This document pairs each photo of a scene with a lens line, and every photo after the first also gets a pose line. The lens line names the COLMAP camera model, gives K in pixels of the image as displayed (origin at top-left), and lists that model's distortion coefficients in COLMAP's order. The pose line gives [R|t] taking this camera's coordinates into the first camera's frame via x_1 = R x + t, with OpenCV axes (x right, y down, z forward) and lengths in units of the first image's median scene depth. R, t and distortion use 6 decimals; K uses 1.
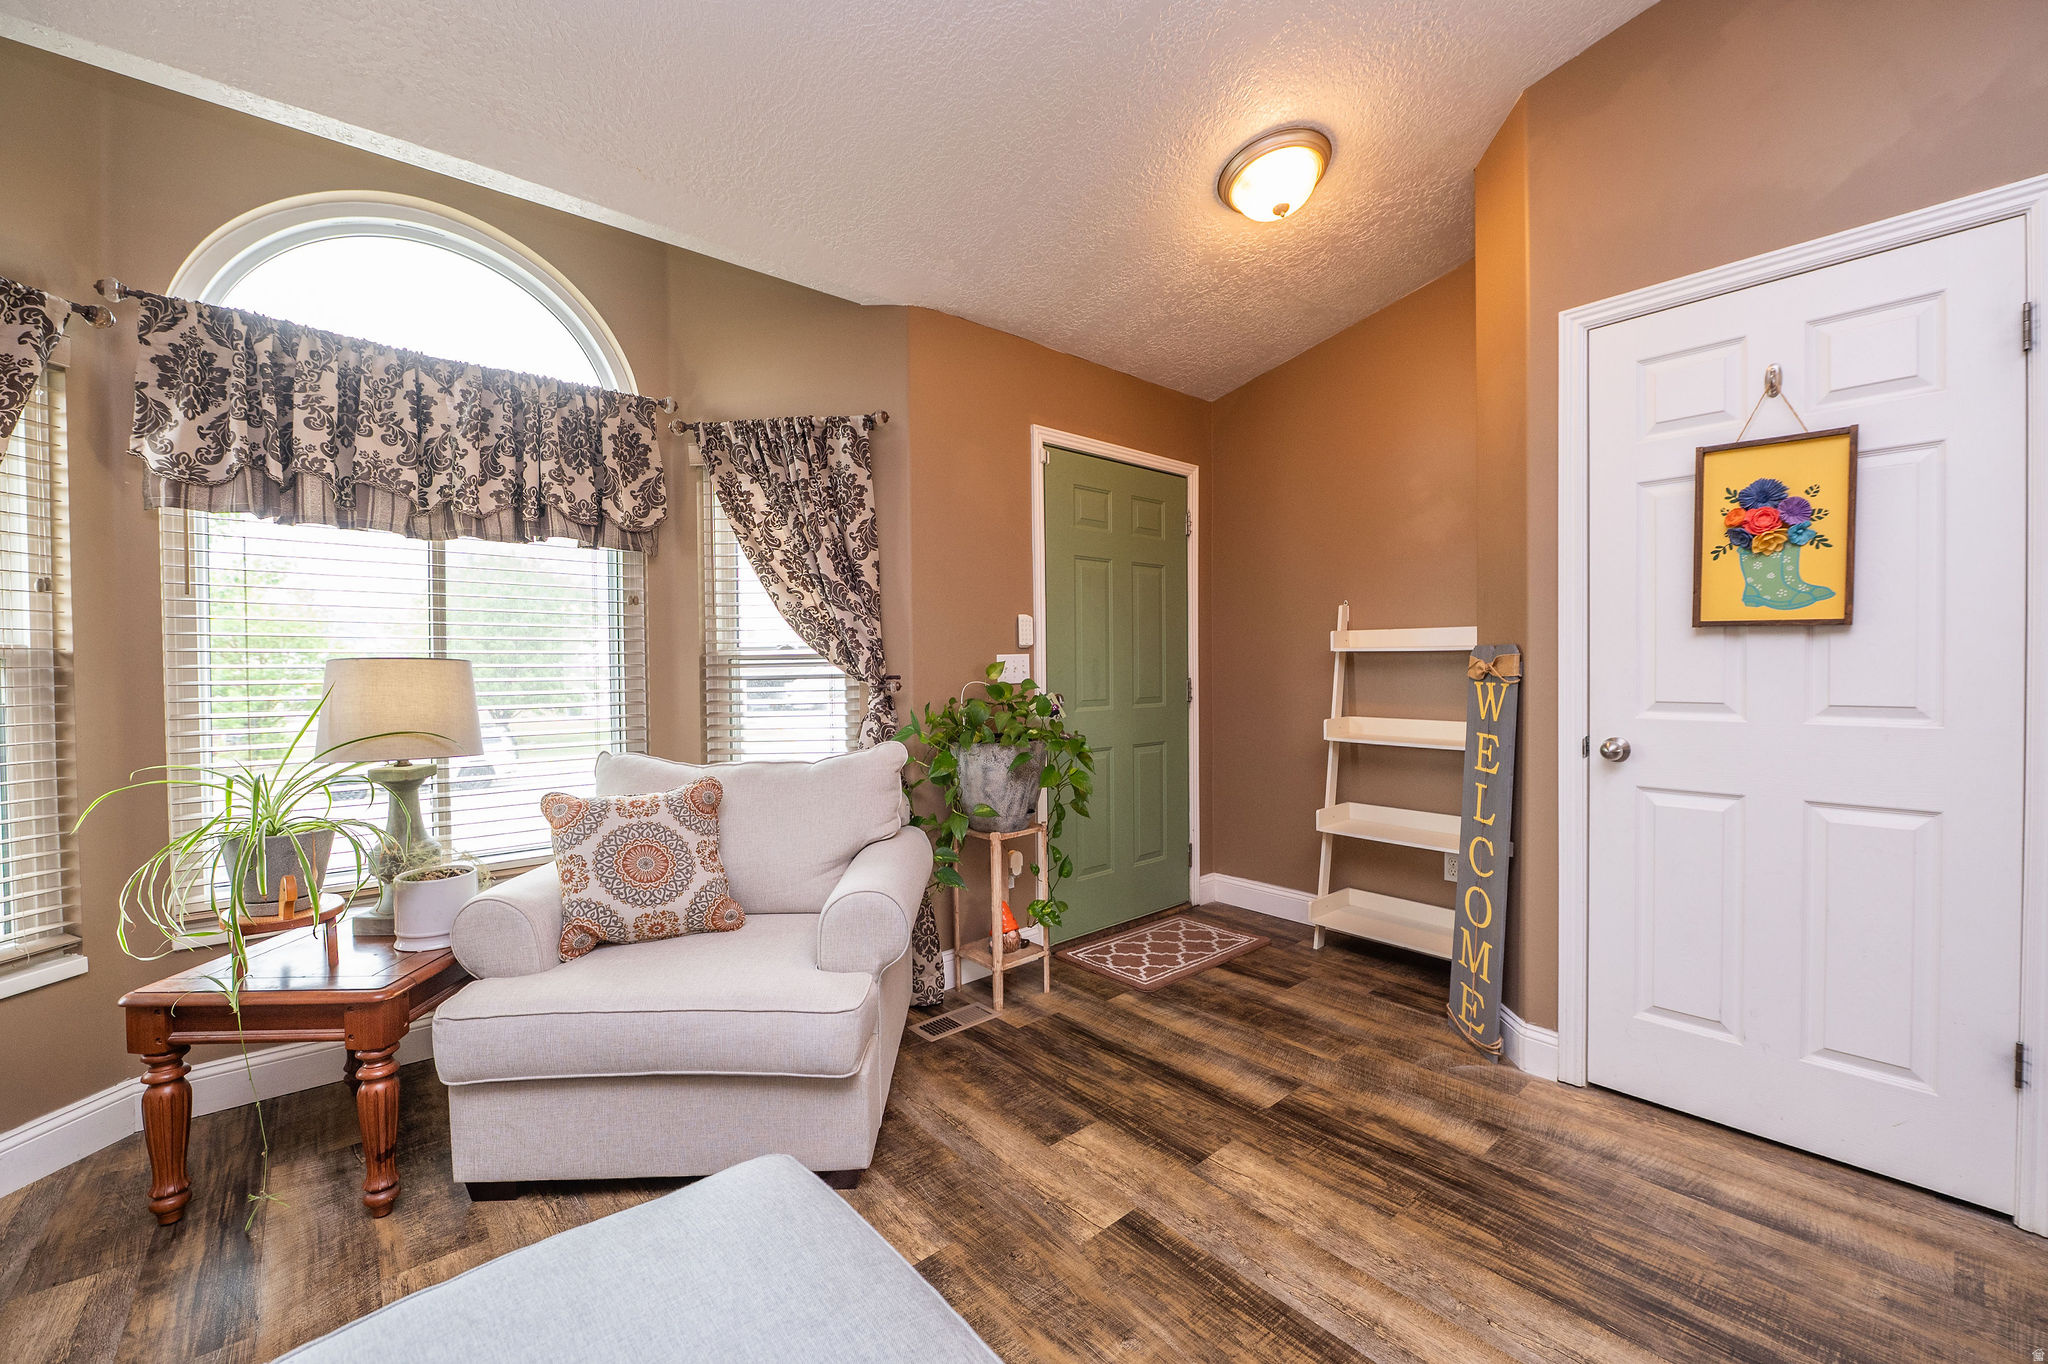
lens RADIAL K [[814.3, 0, 1027.7], [0, 814.3, 676.0], [0, 0, 1]] dist [-0.010481, -0.000199]
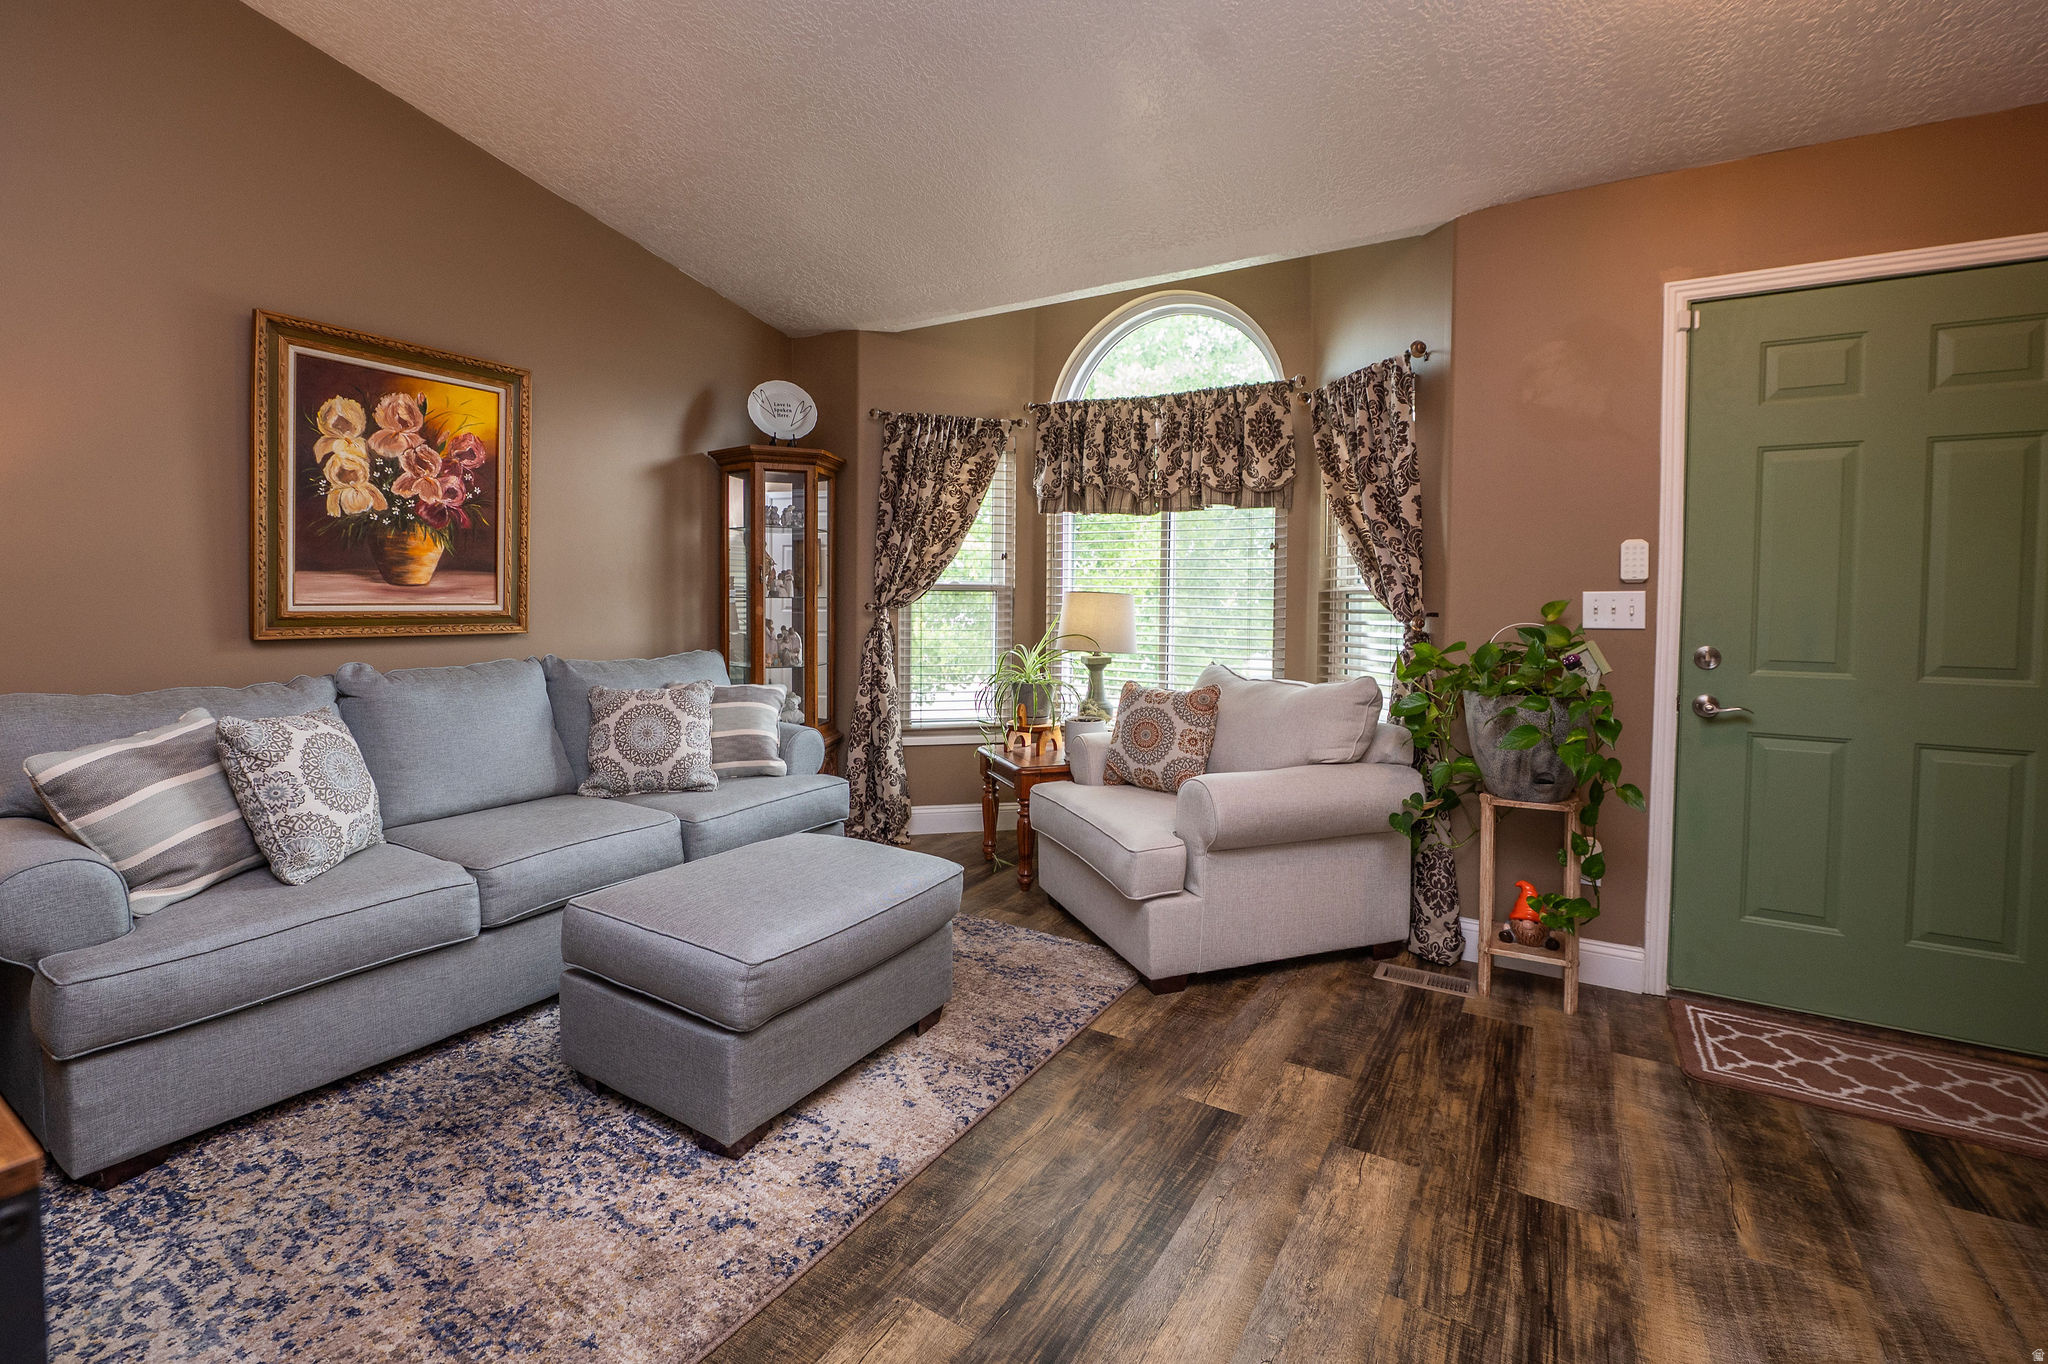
lens RADIAL K [[876.9, 0, 1022.9], [0, 876.9, 626.3], [0, 0, 1]] dist [-0.010427, -0.000144]
pose [[0.304266, 0.042570, -0.951635, 0.731947], [-0.026710, 0.998989, 0.036148, -0.009806], [0.952212, 0.014420, 0.305096, 0.244164]]
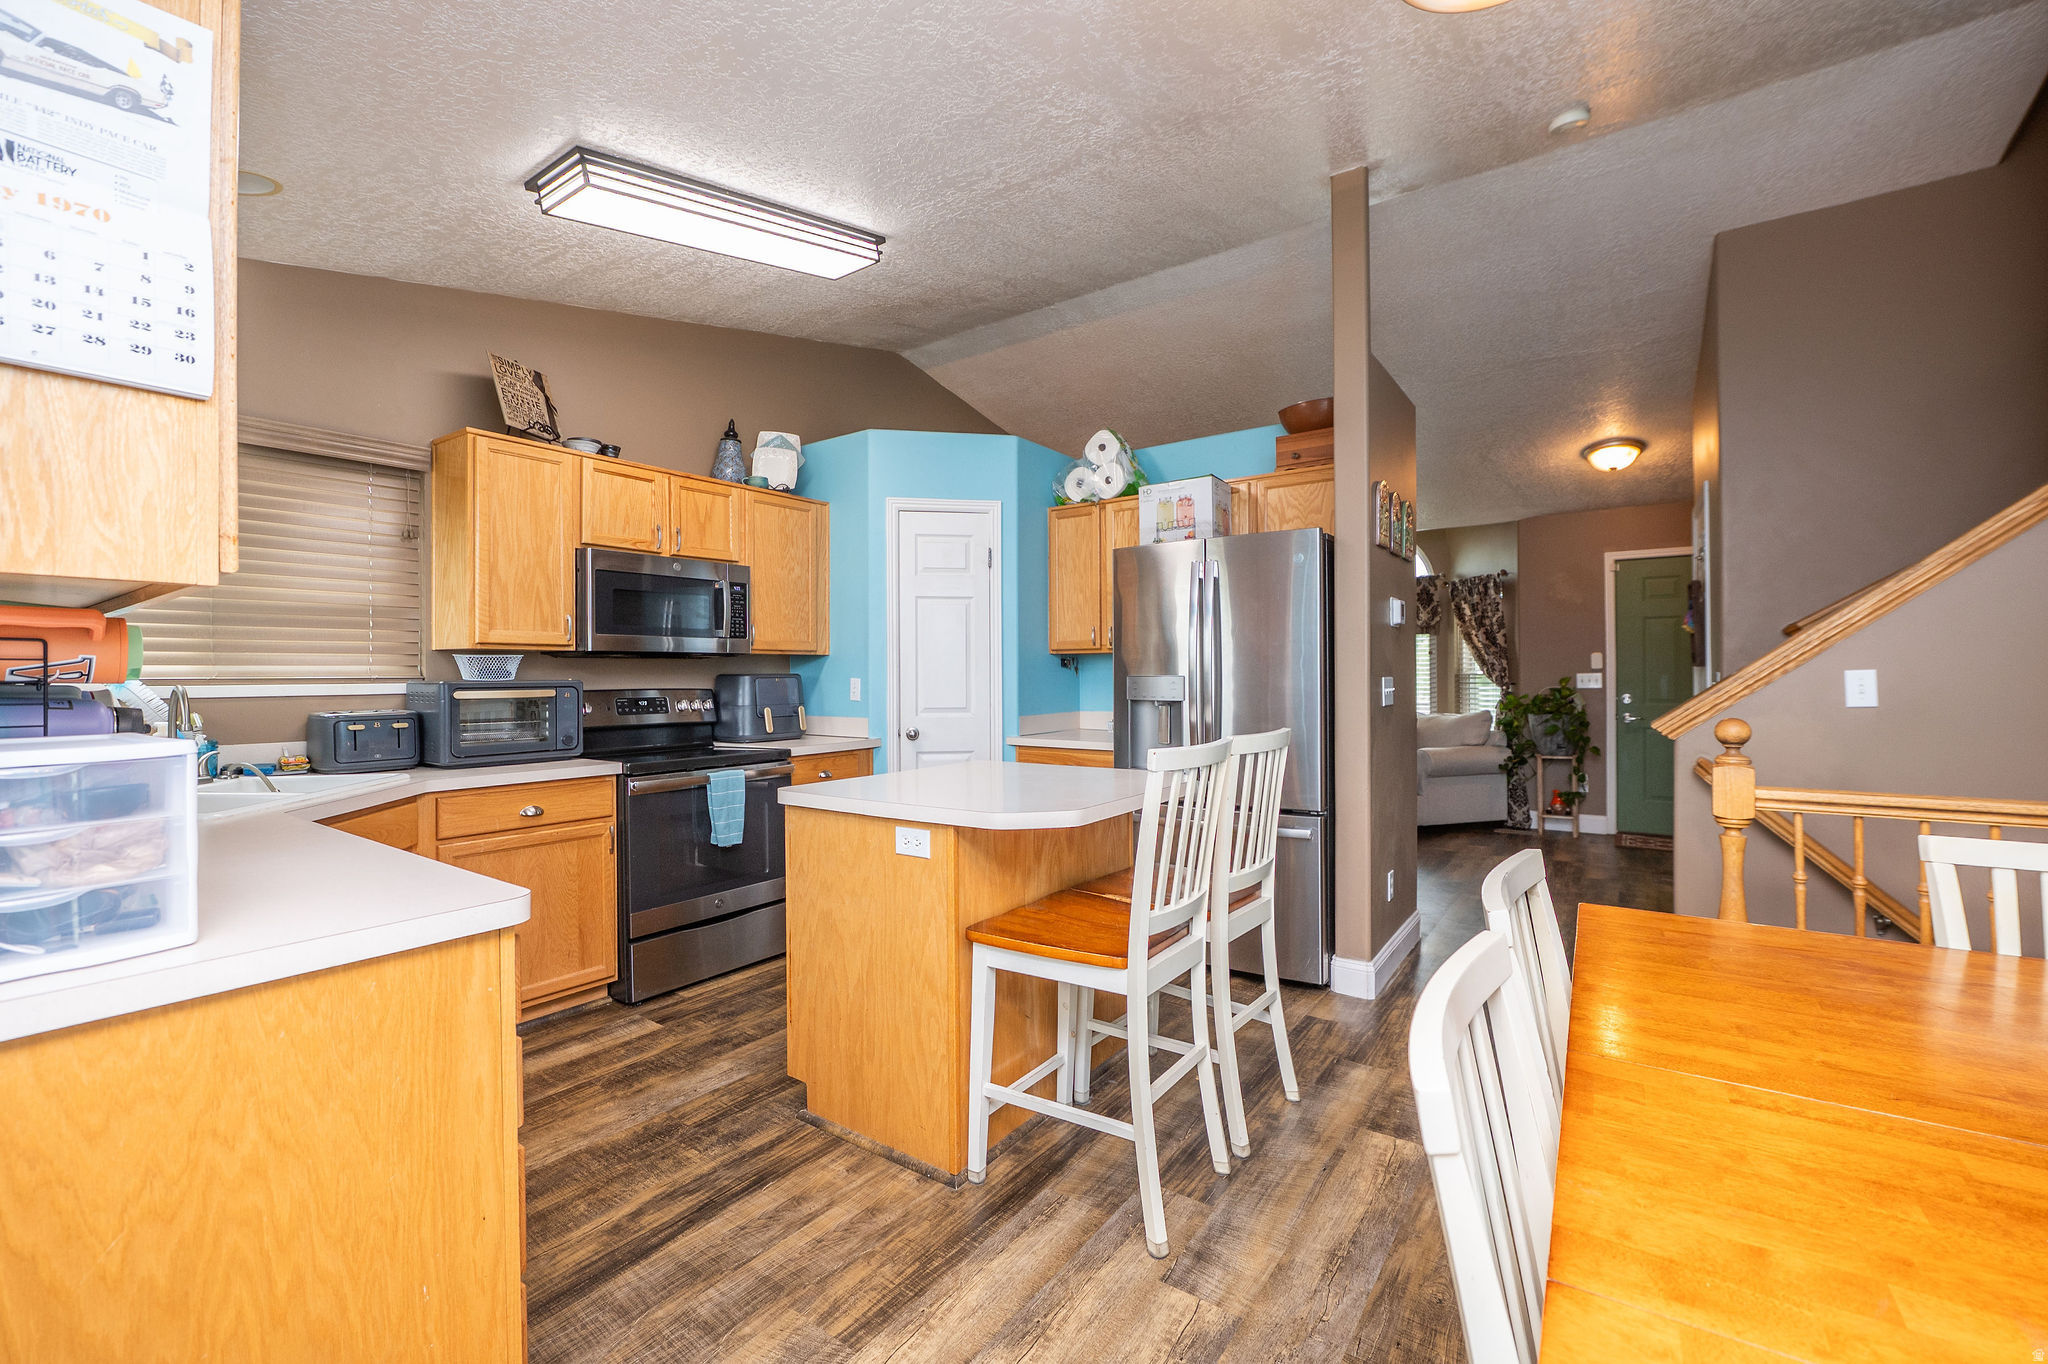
lens RADIAL K [[814.3, 0, 1027.7], [0, 814.3, 676.0], [0, 0, 1]] dist [-0.010481, -0.000199]
pose [[0.227853, 0.006595, -0.973673, 1.886135], [-0.012901, 0.999910, 0.003754, -0.012778], [0.973610, 0.011706, 0.227918, -0.909465]]
